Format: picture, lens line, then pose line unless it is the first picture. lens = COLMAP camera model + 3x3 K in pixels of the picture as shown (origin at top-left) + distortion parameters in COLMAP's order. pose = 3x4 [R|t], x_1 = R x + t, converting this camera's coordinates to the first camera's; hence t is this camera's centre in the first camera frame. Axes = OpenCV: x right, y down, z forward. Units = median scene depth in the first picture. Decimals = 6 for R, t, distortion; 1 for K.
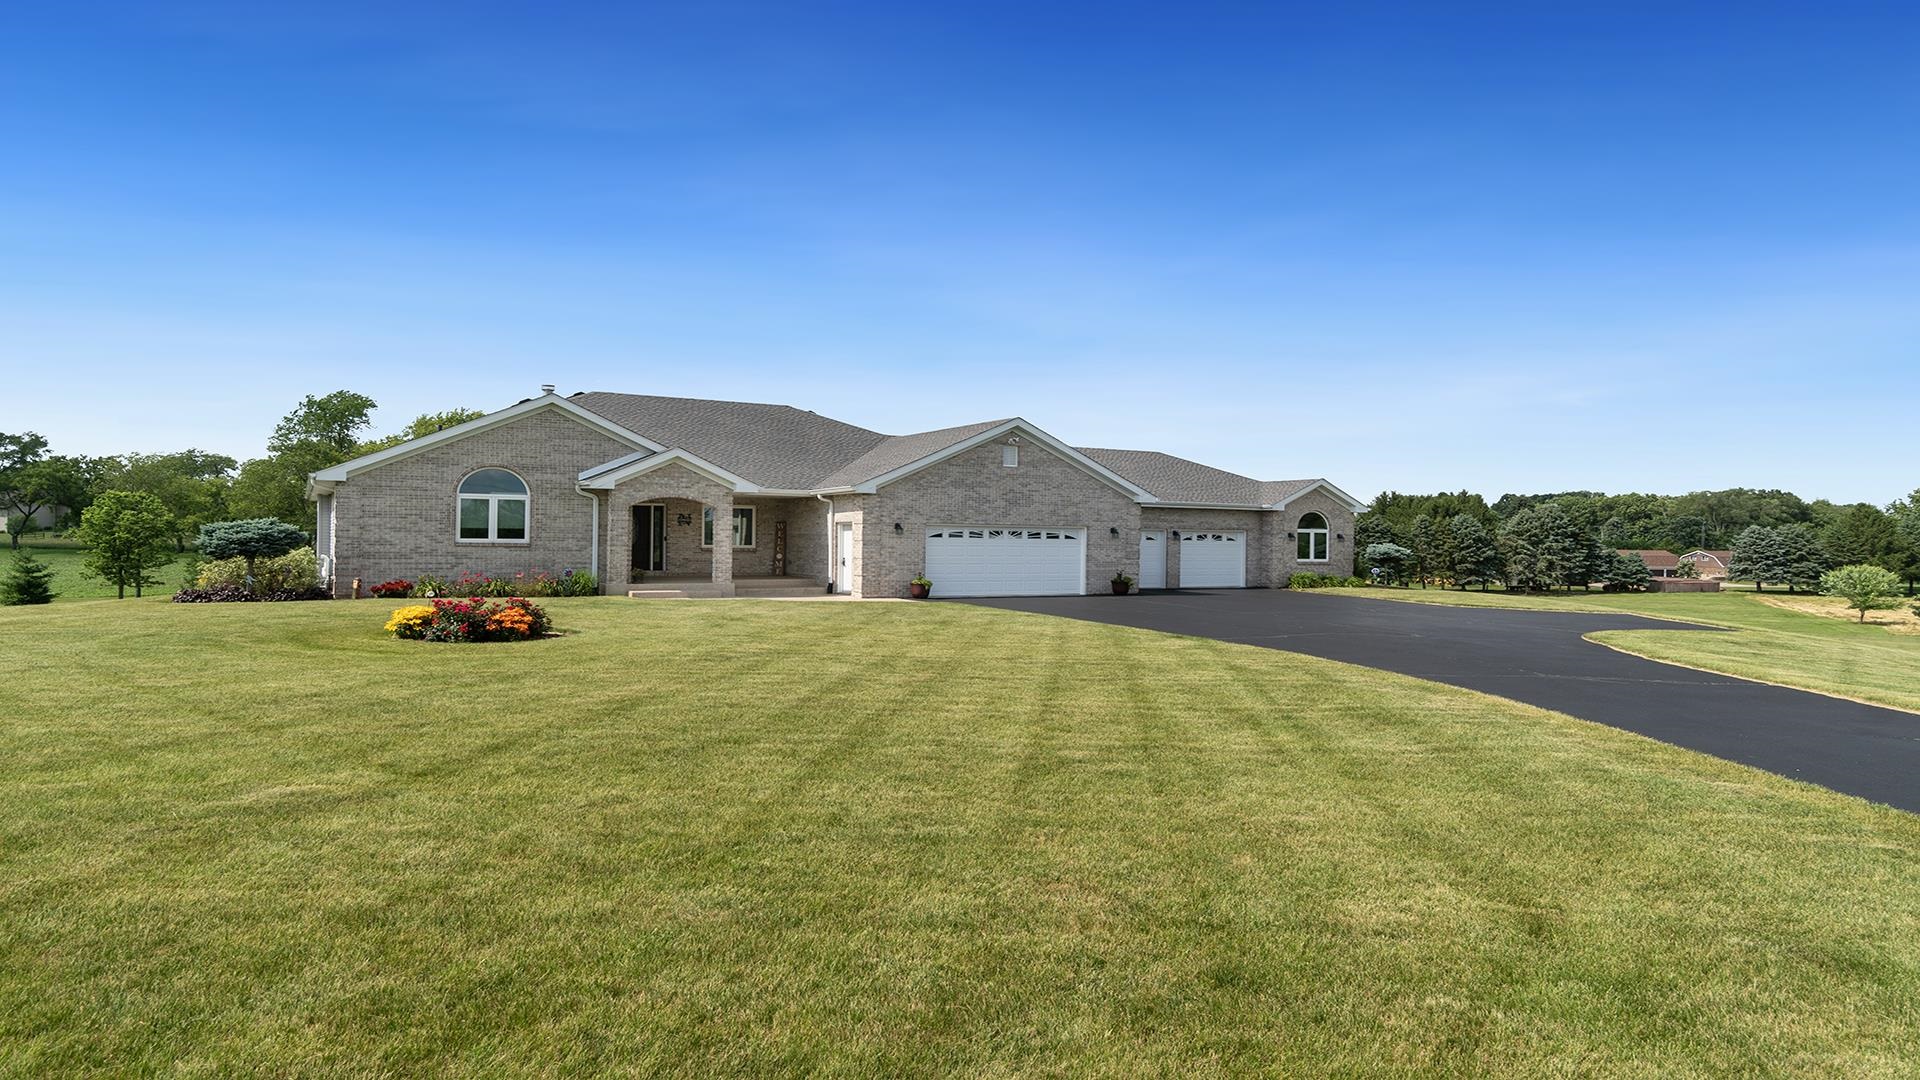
lens RADIAL K [[1126.1, 0, 960.0], [0, 1126.1, 540.0], [0, 0, 1]] dist [0.000933, 0.000151]
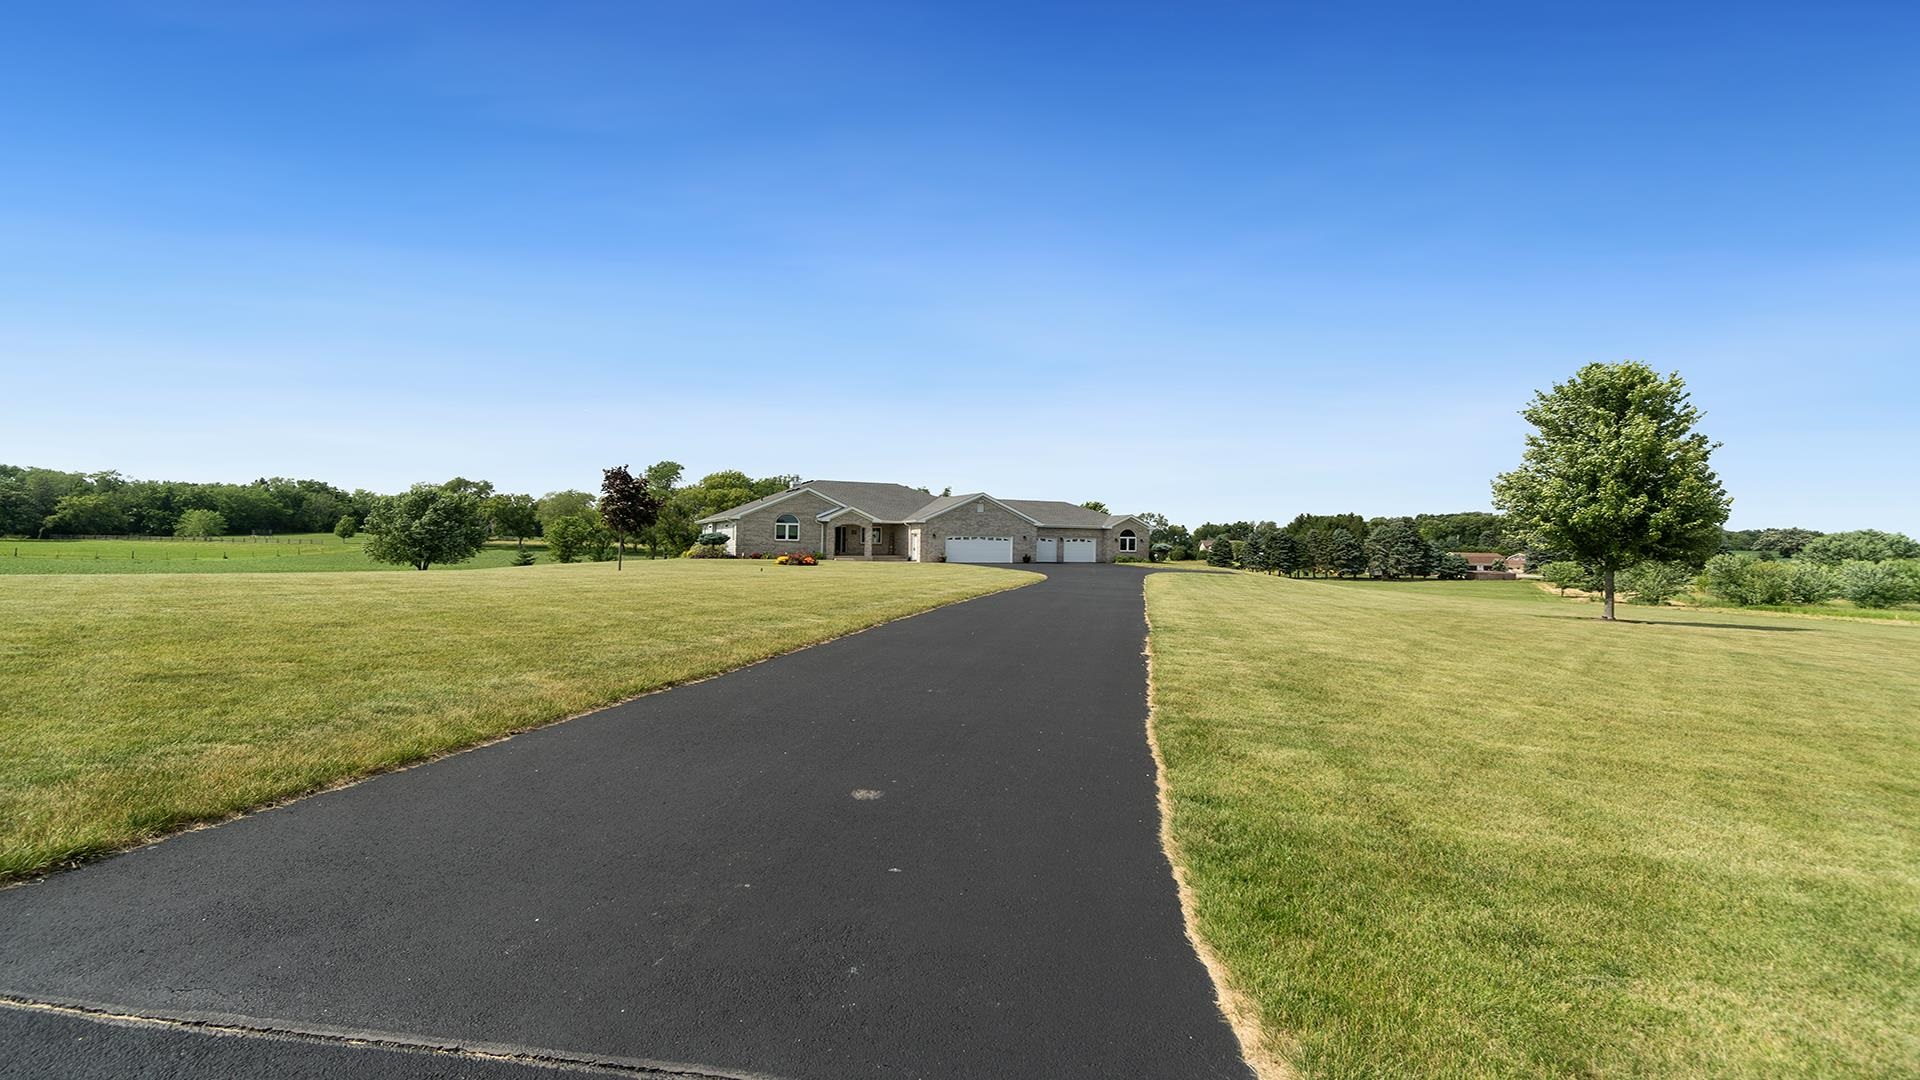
lens RADIAL K [[768.5, 0, 960.0], [0, 768.5, 540.0], [0, 0, 1]] dist [0.000563, -0.000013]
pose [[0.995381, 0.003035, -0.095951, 0.162431], [-0.003659, 0.999973, -0.006320, 0.009462], [0.095930, 0.006642, 0.995366, -0.713030]]
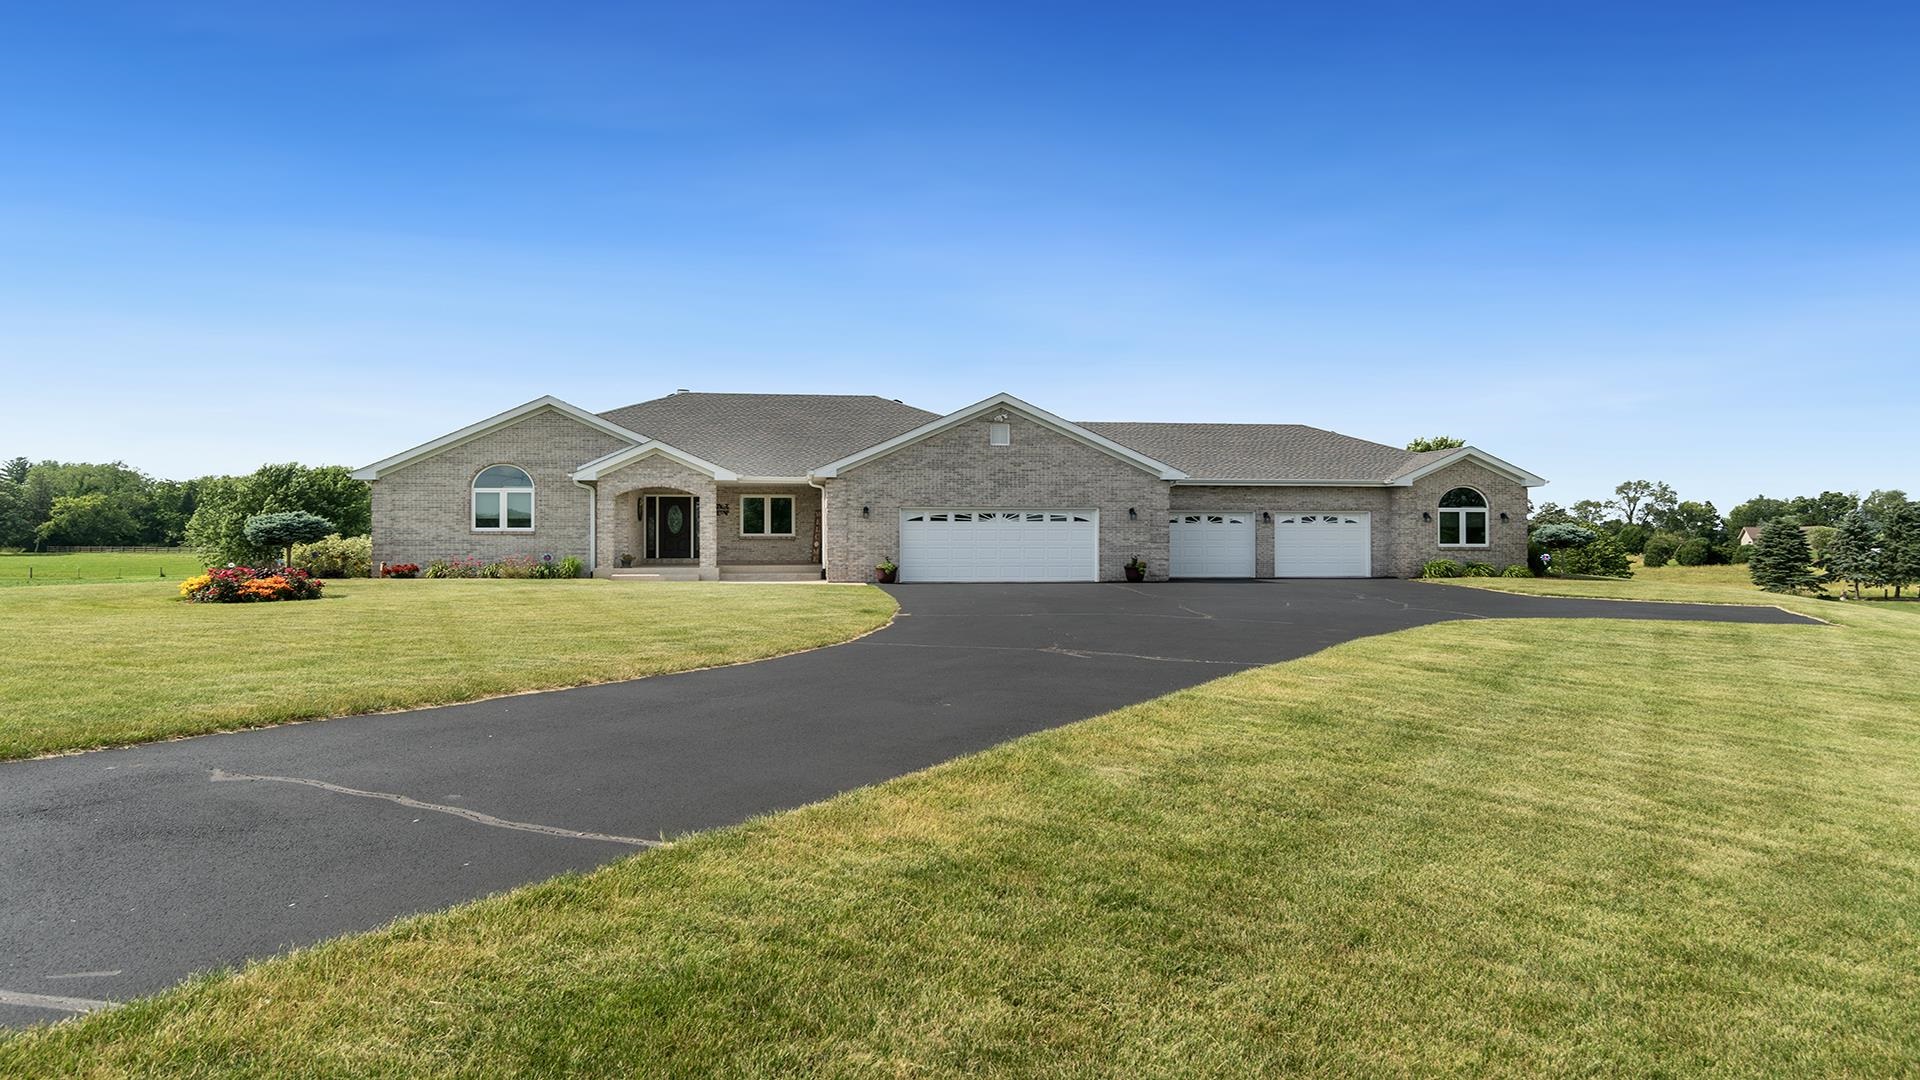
lens RADIAL K [[1179.0, 0, 960.0], [0, 1179.0, 540.0], [0, 0, 1]] dist [-0.005043, -0.000561]
pose [[0.927510, -0.012484, -0.373590, 0.375354], [0.011082, 0.999921, -0.005901, 0.019431], [0.373635, 0.001334, 0.927575, 0.067851]]
